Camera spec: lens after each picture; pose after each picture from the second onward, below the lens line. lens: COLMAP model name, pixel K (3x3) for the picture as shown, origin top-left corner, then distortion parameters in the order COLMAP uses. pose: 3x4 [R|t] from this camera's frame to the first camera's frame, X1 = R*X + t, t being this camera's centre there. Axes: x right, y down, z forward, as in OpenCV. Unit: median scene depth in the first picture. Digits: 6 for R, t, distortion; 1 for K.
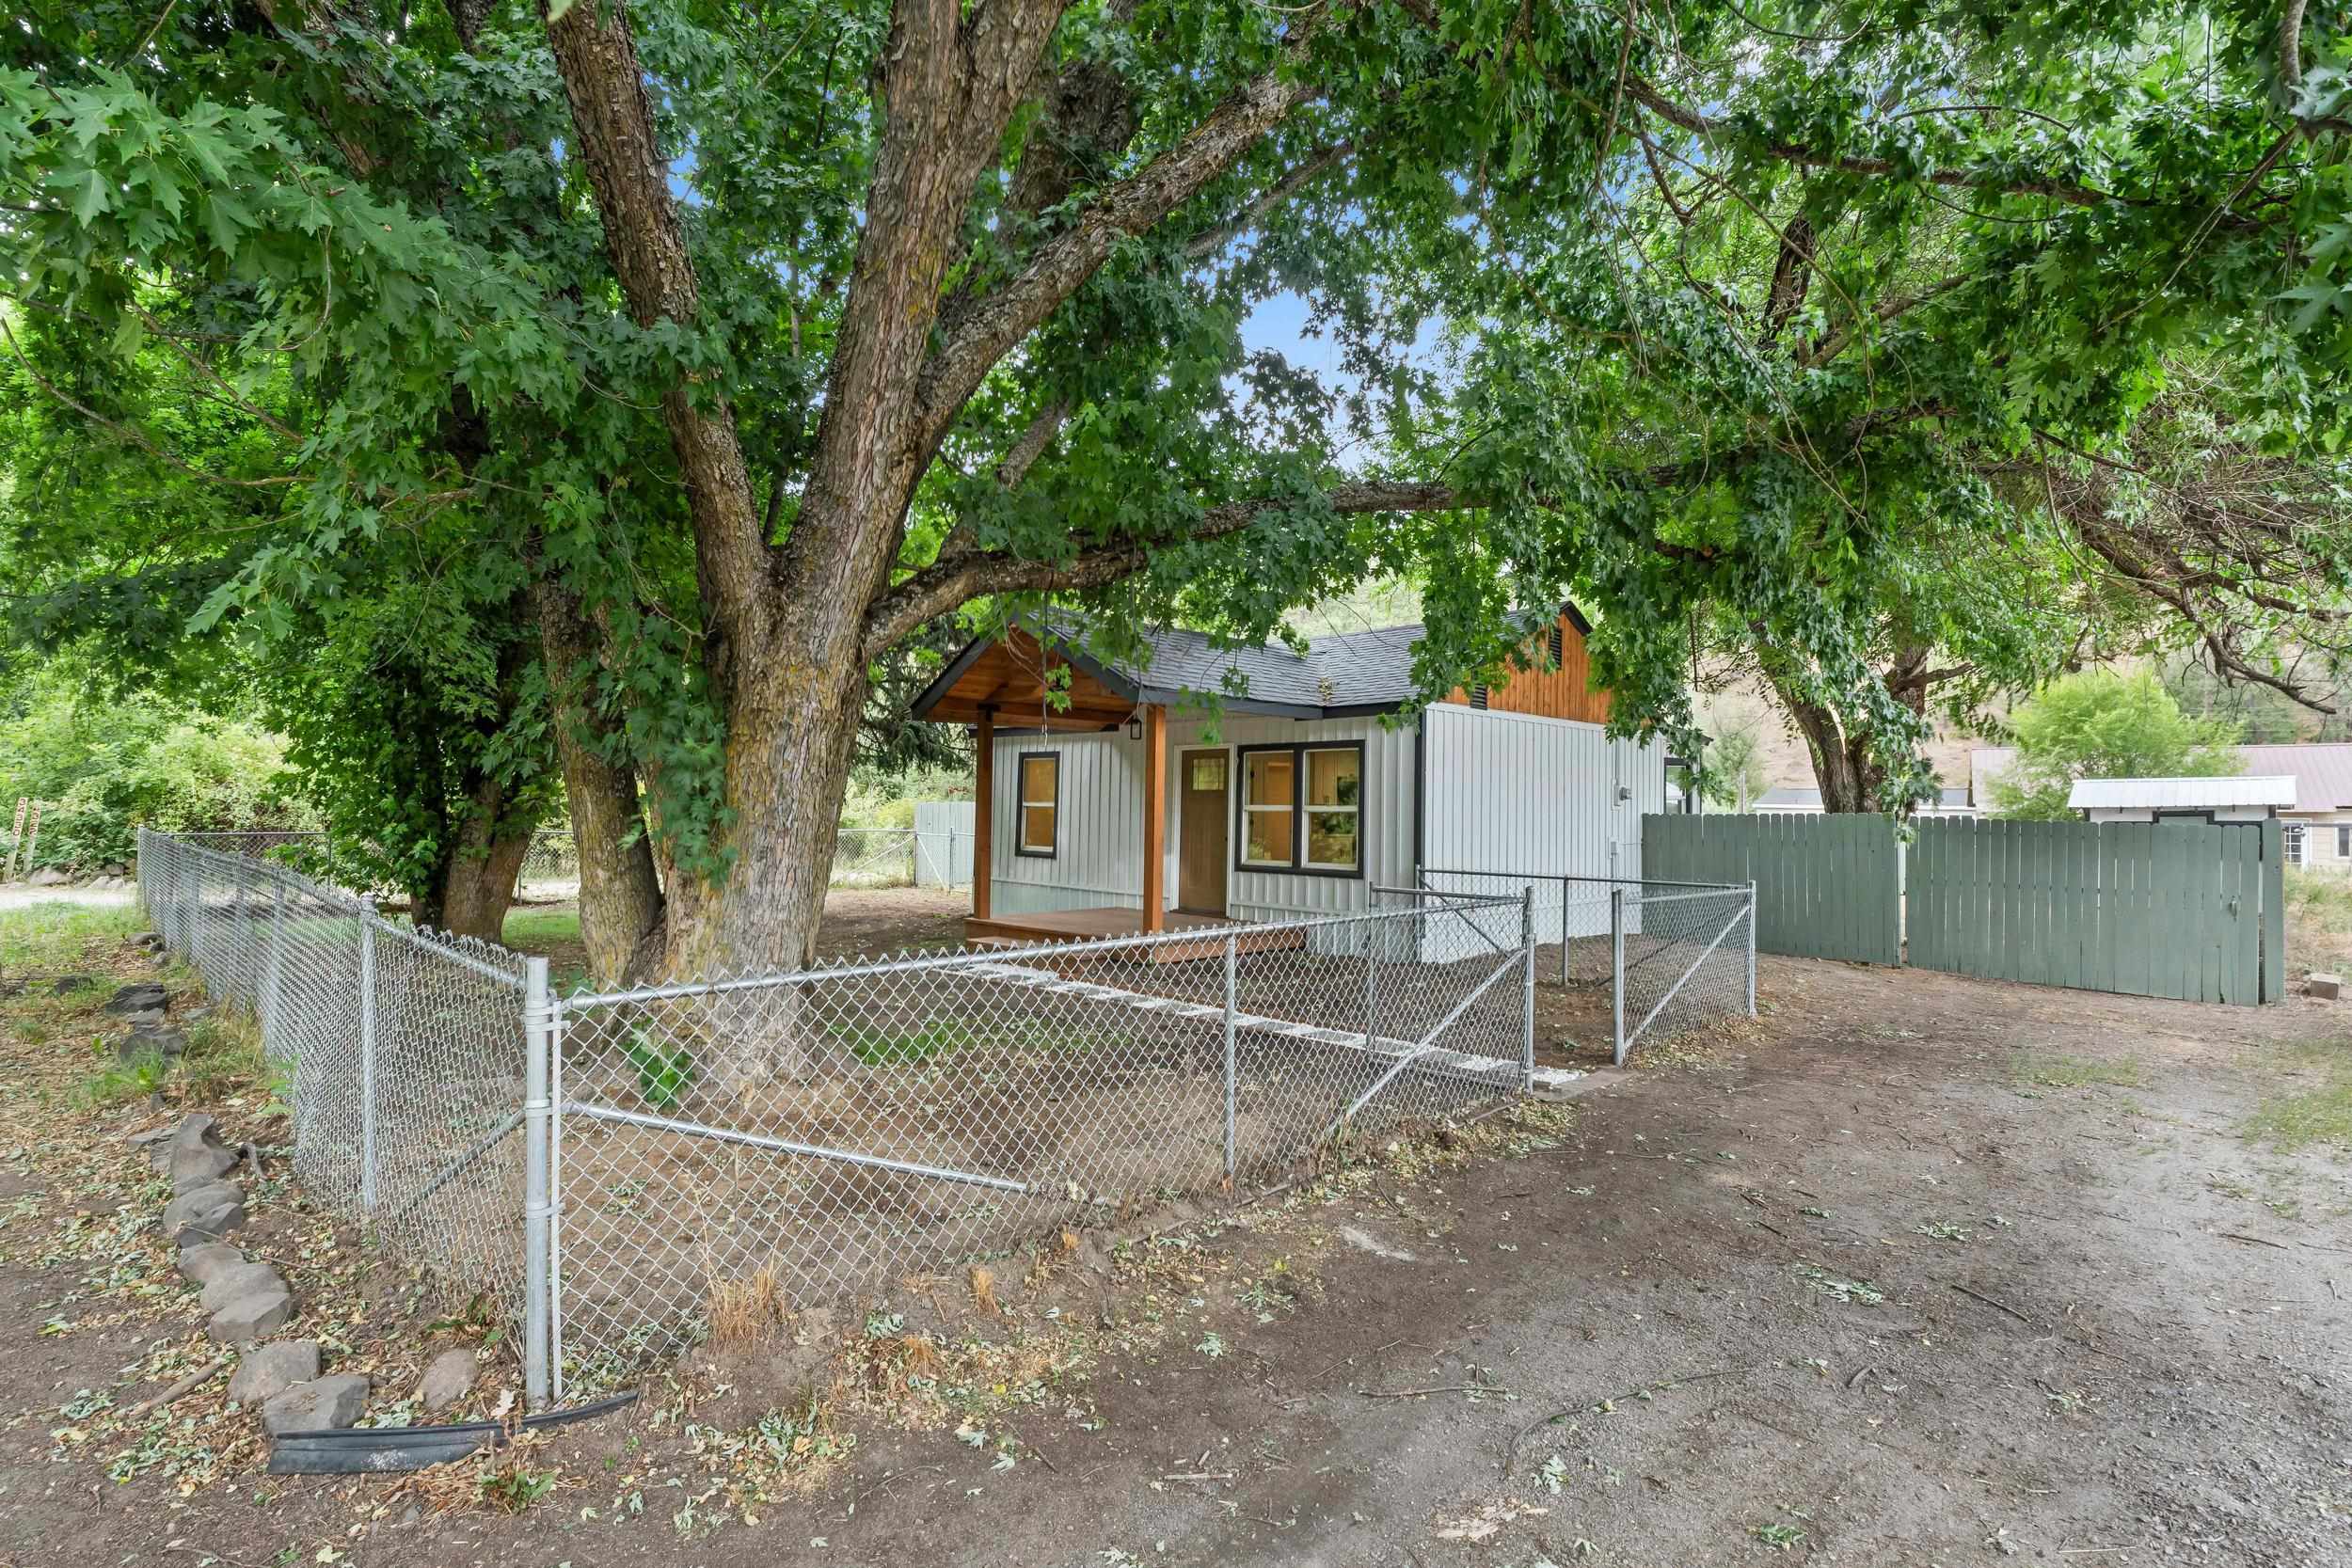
lens RADIAL K [[1154.7, 0, 1174.8], [0, 1154.7, 782.4], [0, 0, 1]] dist [-0.001359, -0.000011]
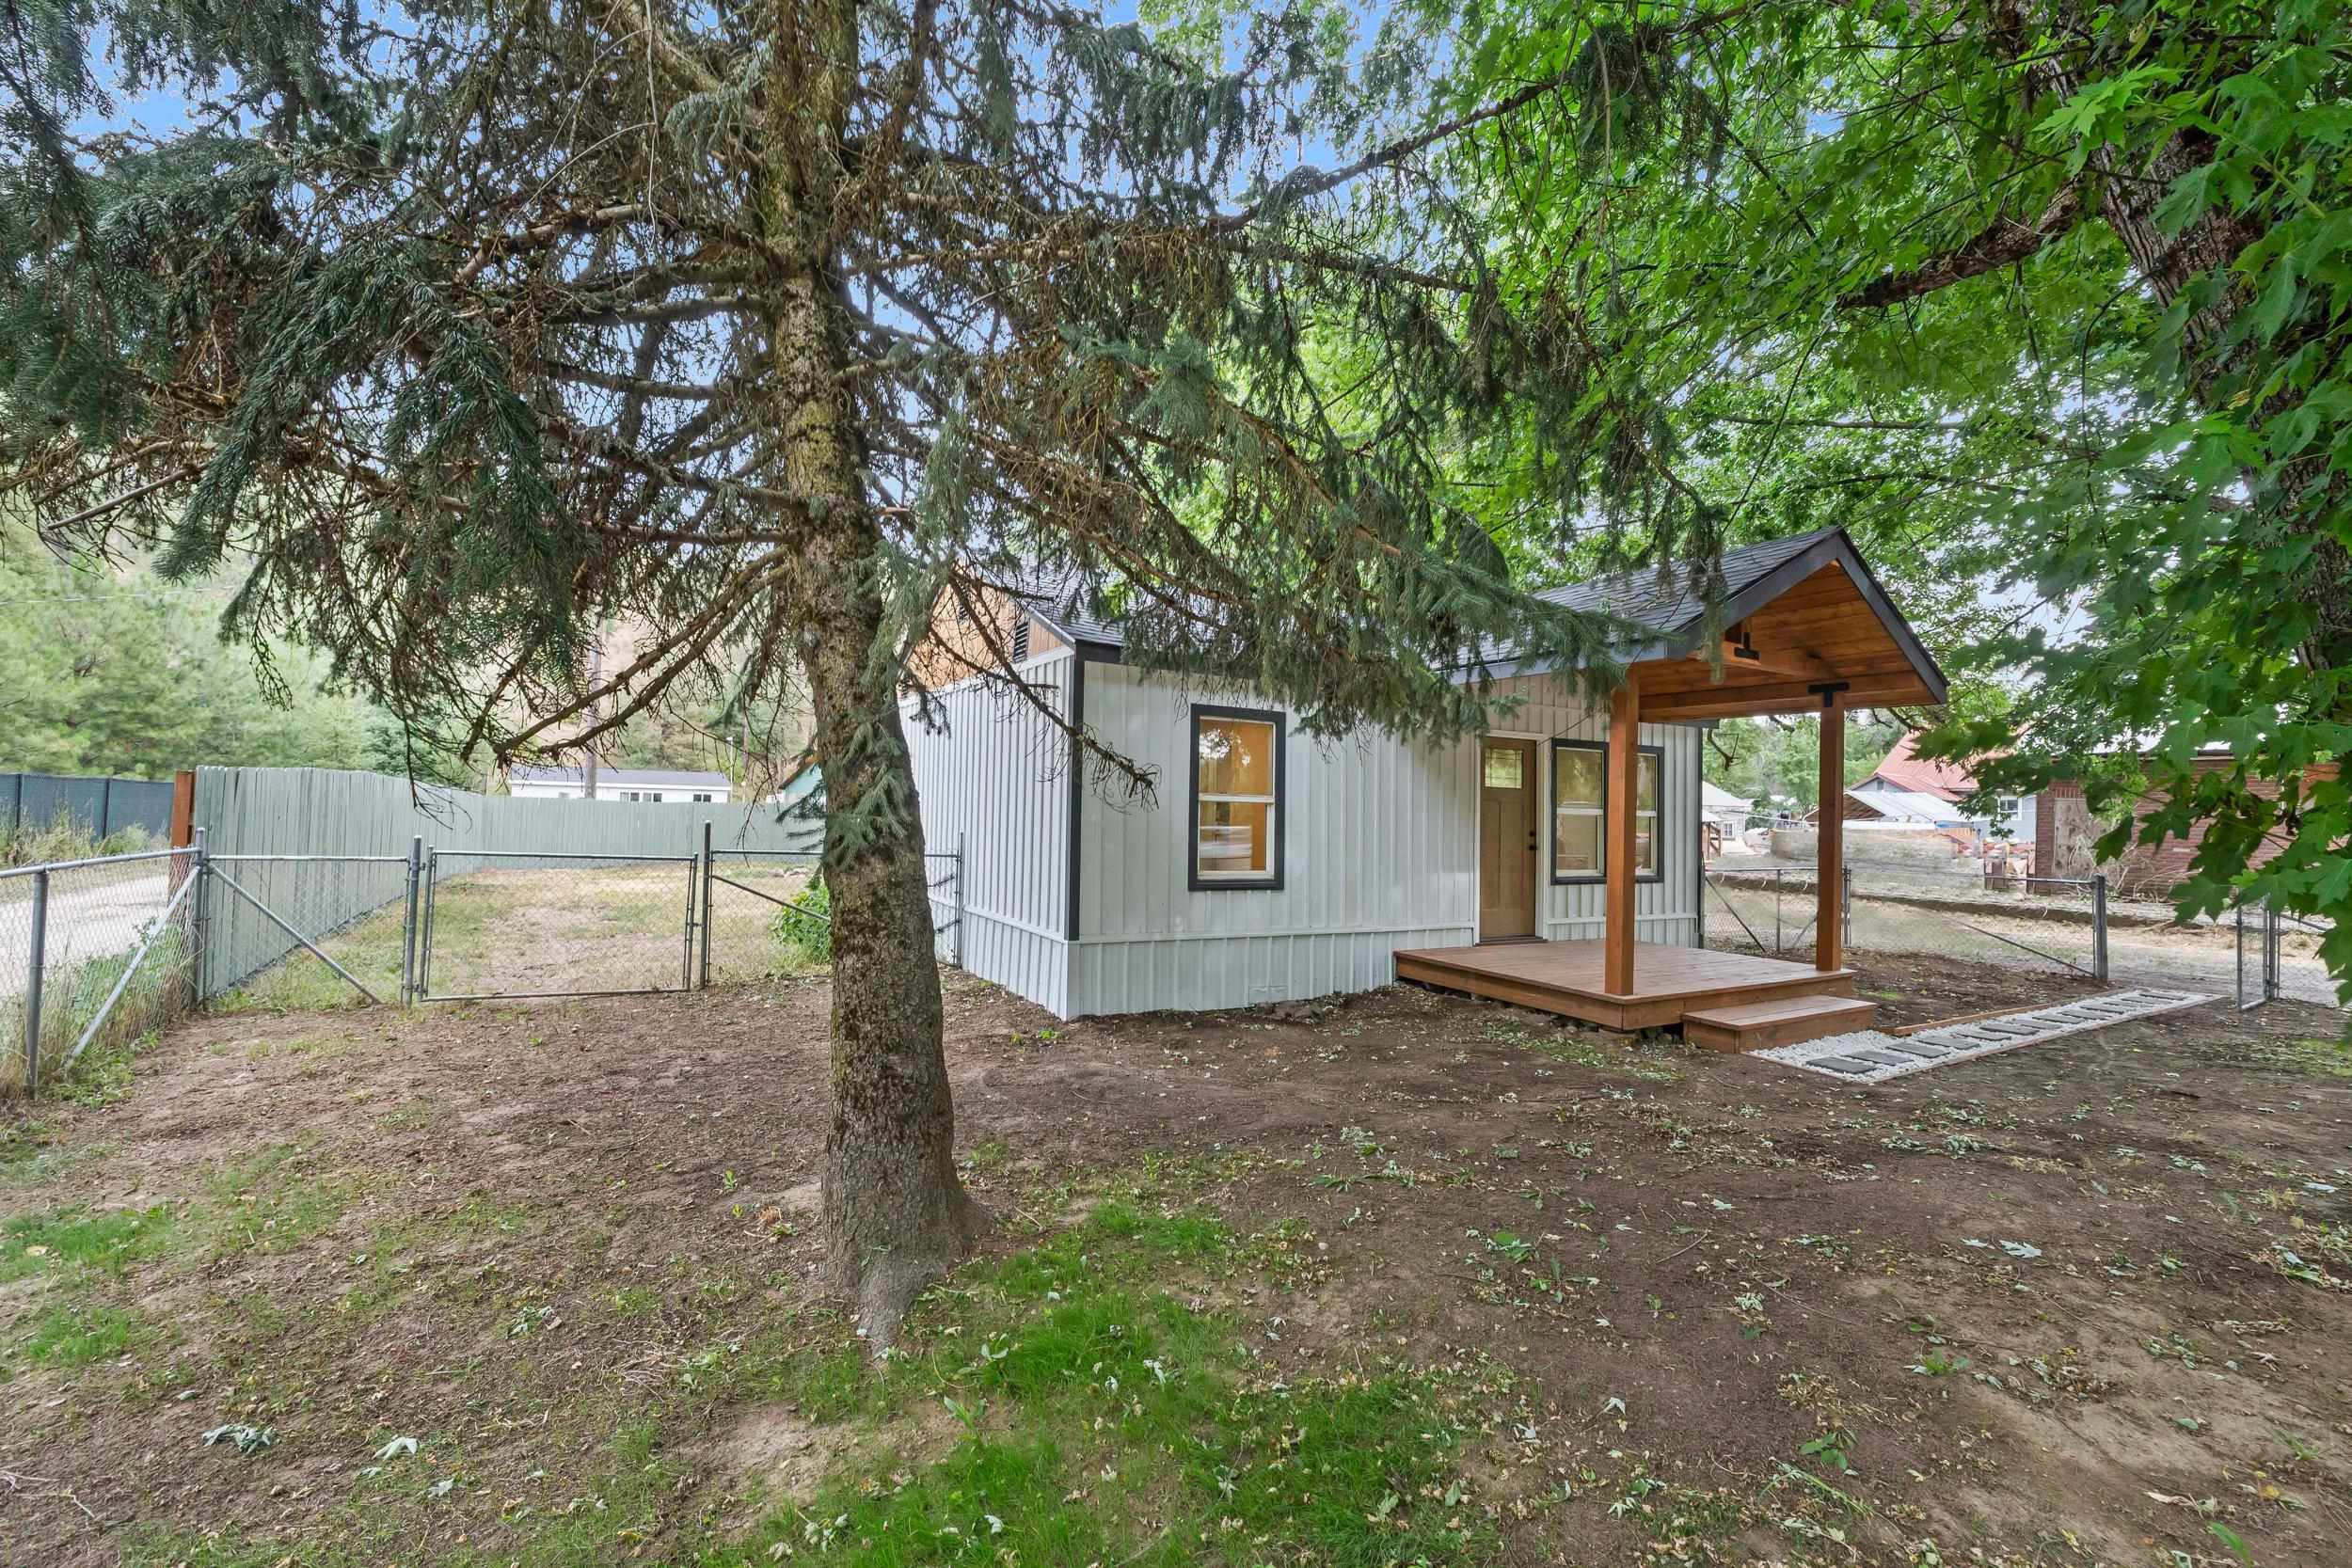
lens RADIAL K [[995.8, 0, 1185.9], [0, 995.8, 785.8], [0, 0, 1]] dist [-0.004828, -0.001707]
pose [[0.256928, 0.015975, 0.966299, -0.731430], [-0.047771, 0.998851, -0.003811, 0.019270], [-0.965249, -0.045182, 0.257396, 1.077287]]
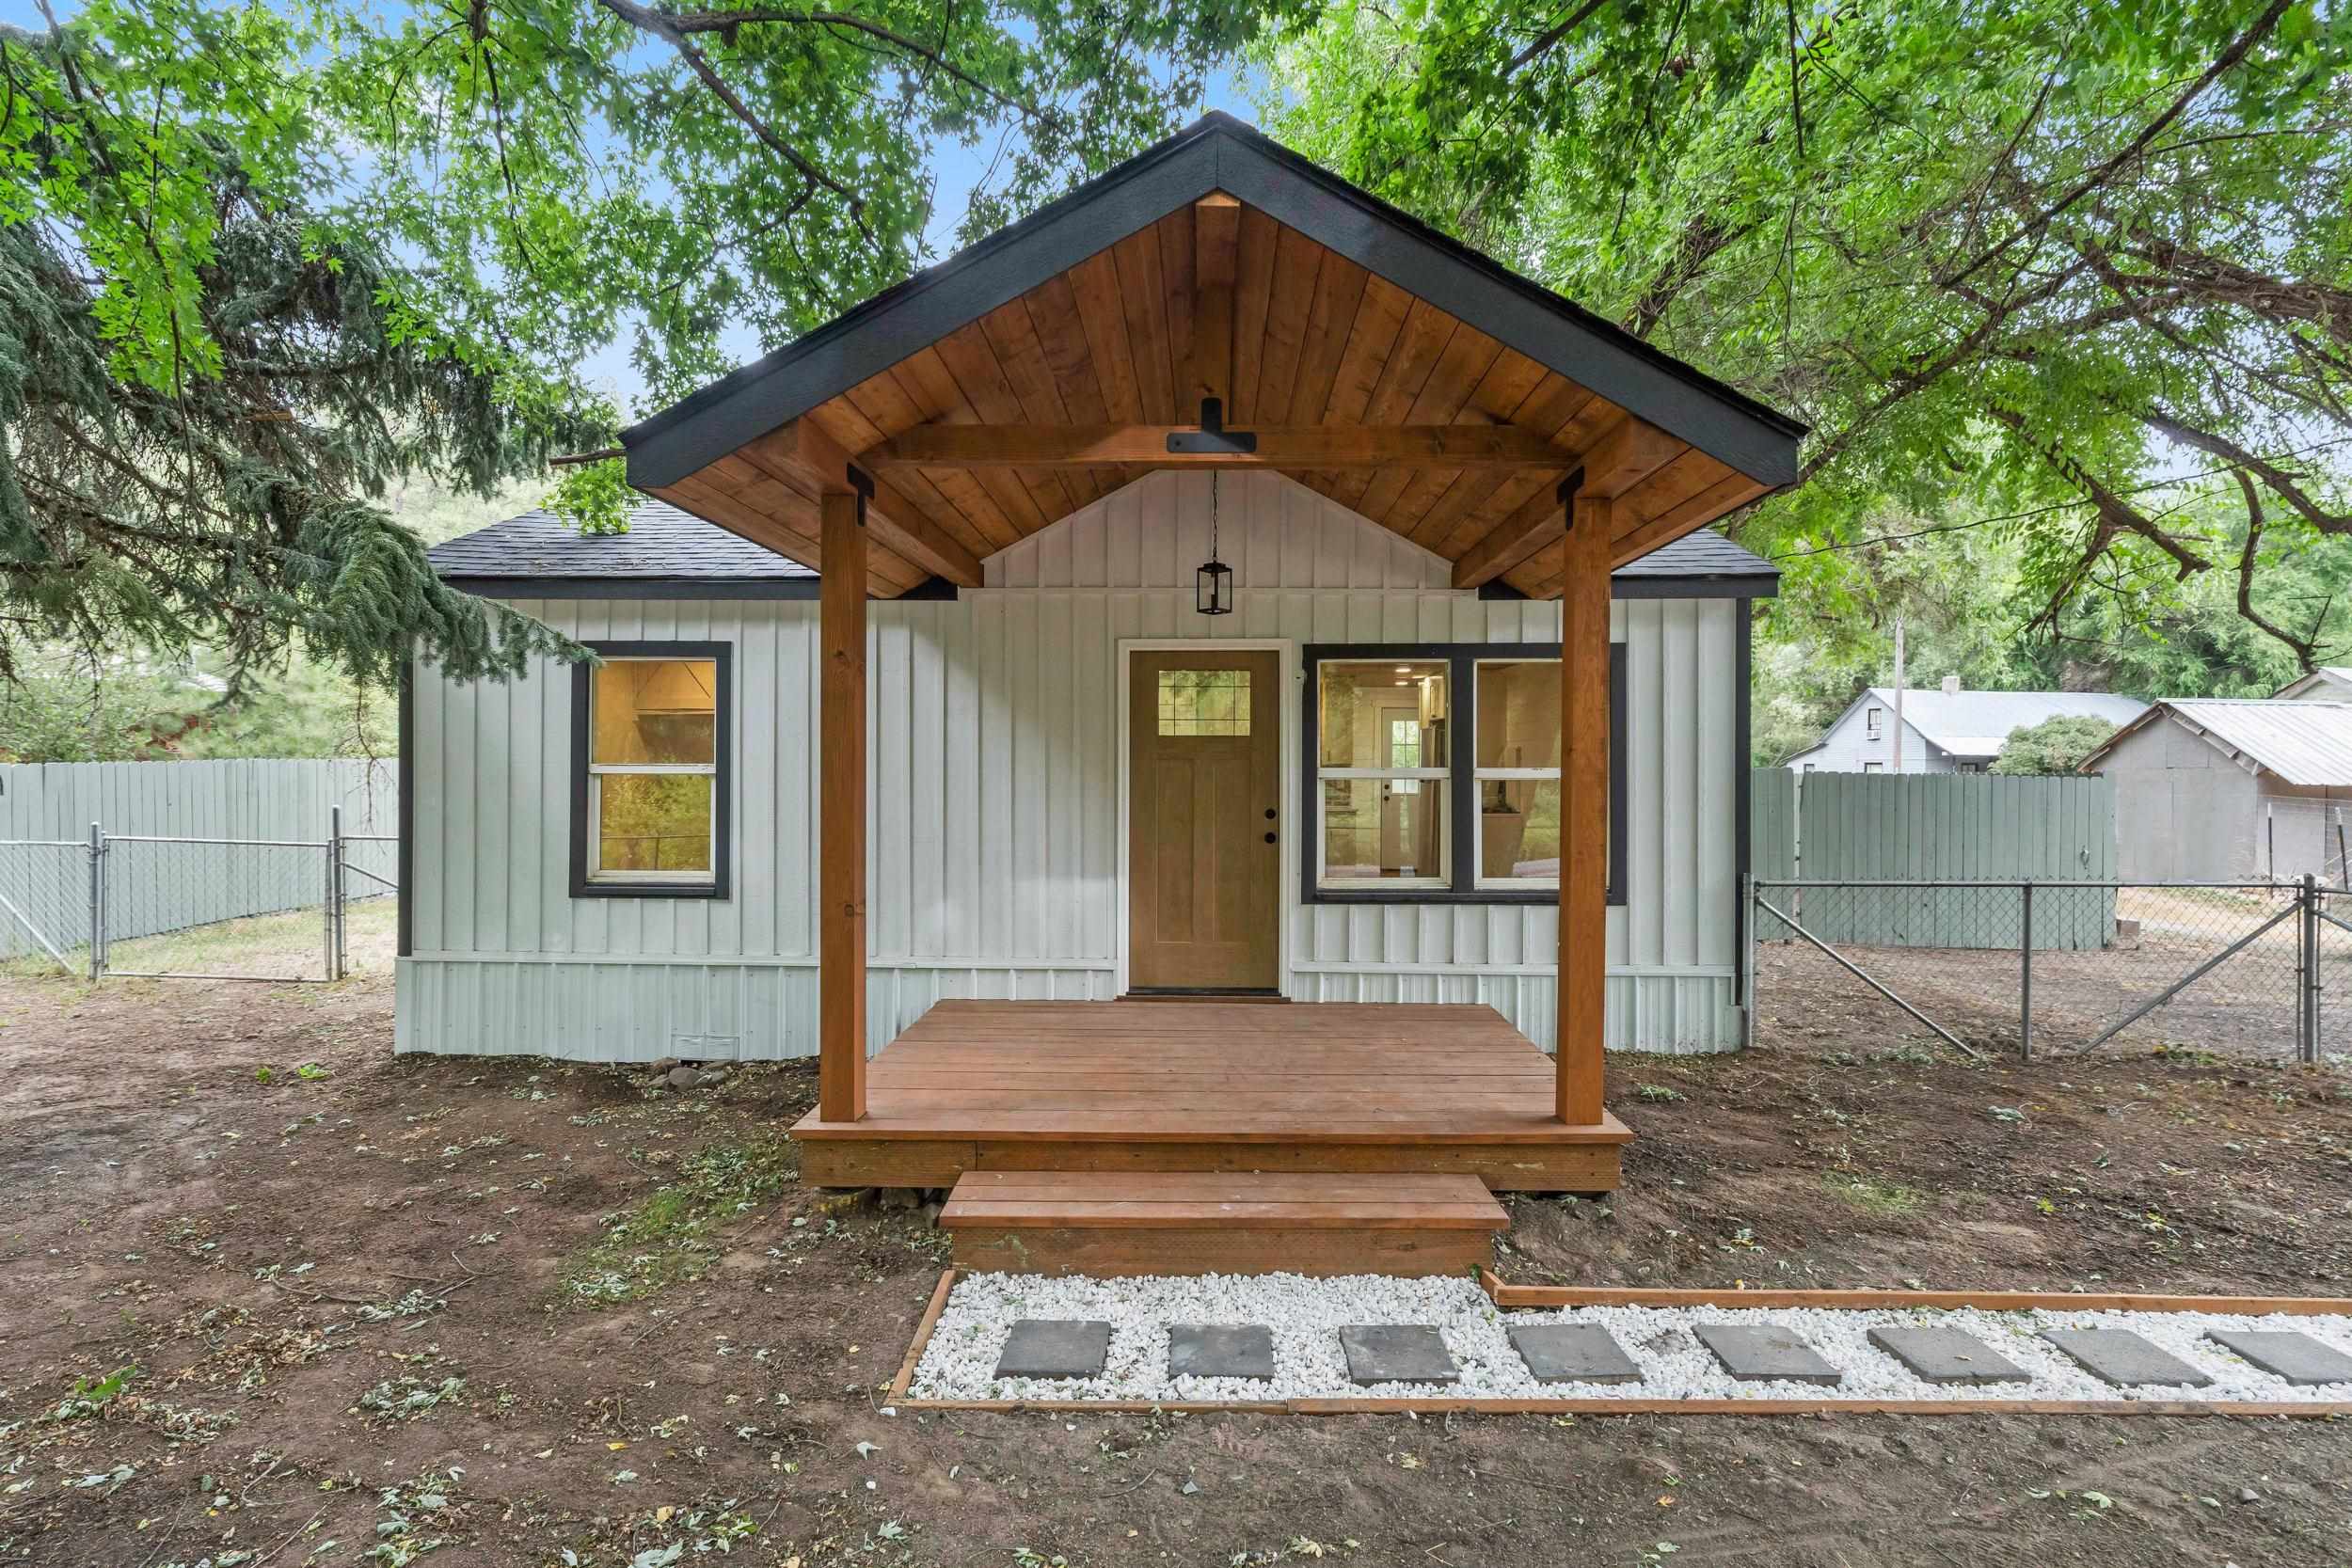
lens RADIAL K [[1164.6, 0, 1179.3], [0, 1164.6, 786.8], [0, 0, 1]] dist [-0.003674, -0.001101]
pose [[0.724366, -0.025054, 0.688960, -0.321844], [-0.009057, 0.998907, 0.045847, 0.005796], [-0.689356, -0.039450, 0.723348, 0.685656]]
